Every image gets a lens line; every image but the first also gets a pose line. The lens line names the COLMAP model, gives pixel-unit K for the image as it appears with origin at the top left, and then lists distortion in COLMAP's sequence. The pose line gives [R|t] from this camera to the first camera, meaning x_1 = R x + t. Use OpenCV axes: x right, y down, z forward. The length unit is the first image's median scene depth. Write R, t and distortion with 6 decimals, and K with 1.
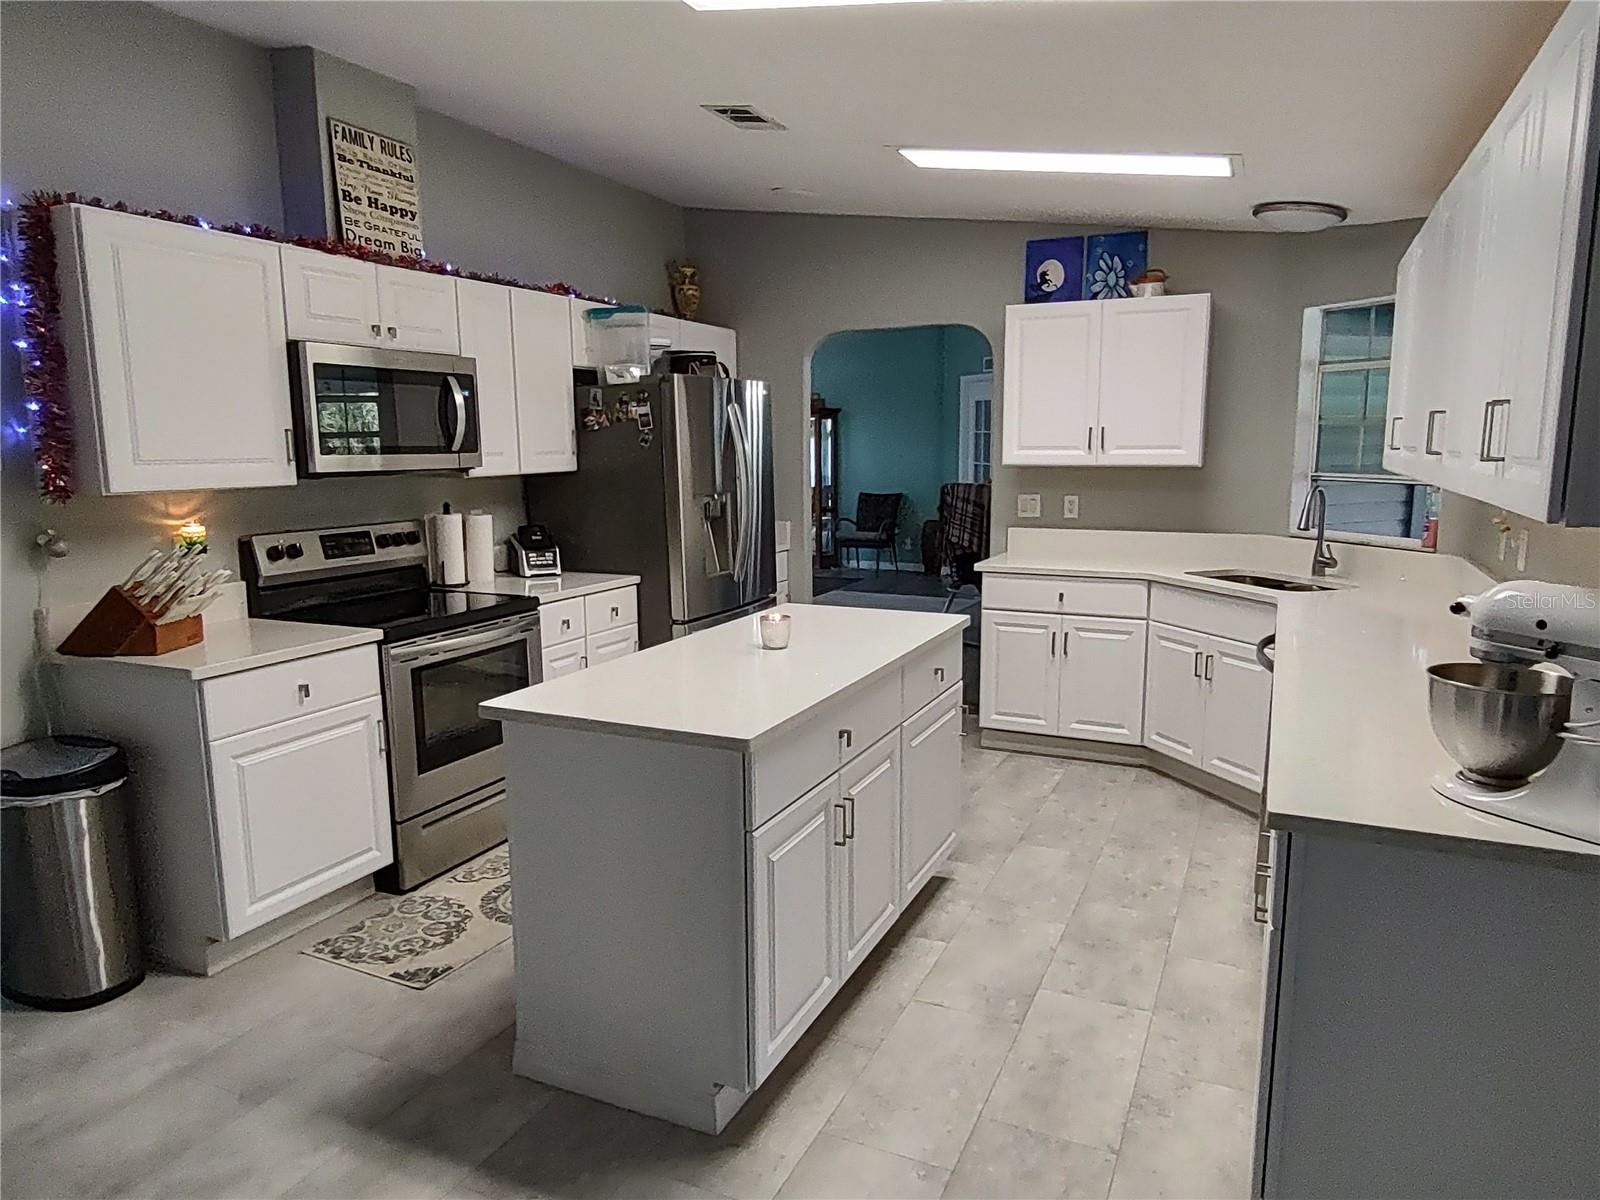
lens RADIAL K [[1011.2, 0, 801.3], [0, 1011.2, 599.5], [0, 0, 1]] dist [0.005458, 0.001664]
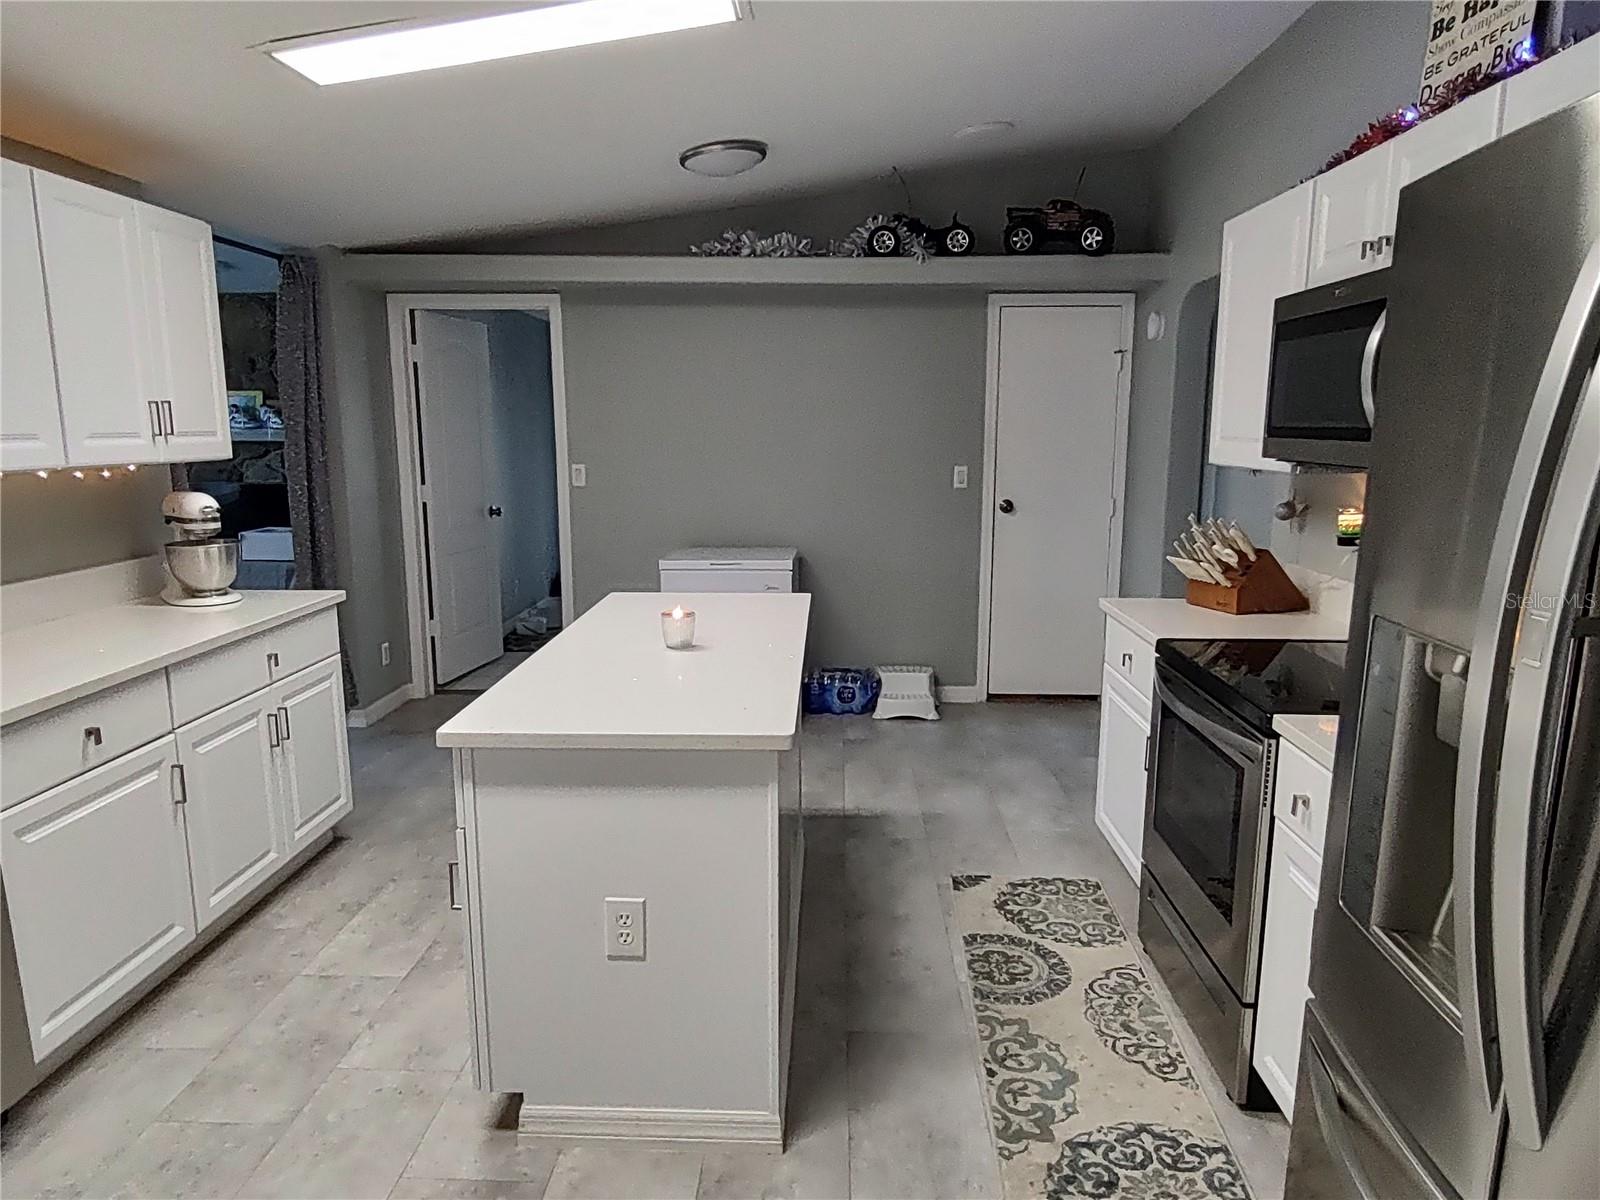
lens RADIAL K [[1011.2, 0, 798.0], [0, 1011.2, 605.7], [0, 0, 1]] dist [0.005458, 0.001664]
pose [[-0.916009, 0.077235, -0.393652, 0.205492], [-0.058723, 0.944904, 0.322036, -0.253052], [0.396836, 0.318105, -0.861006, 1.587266]]
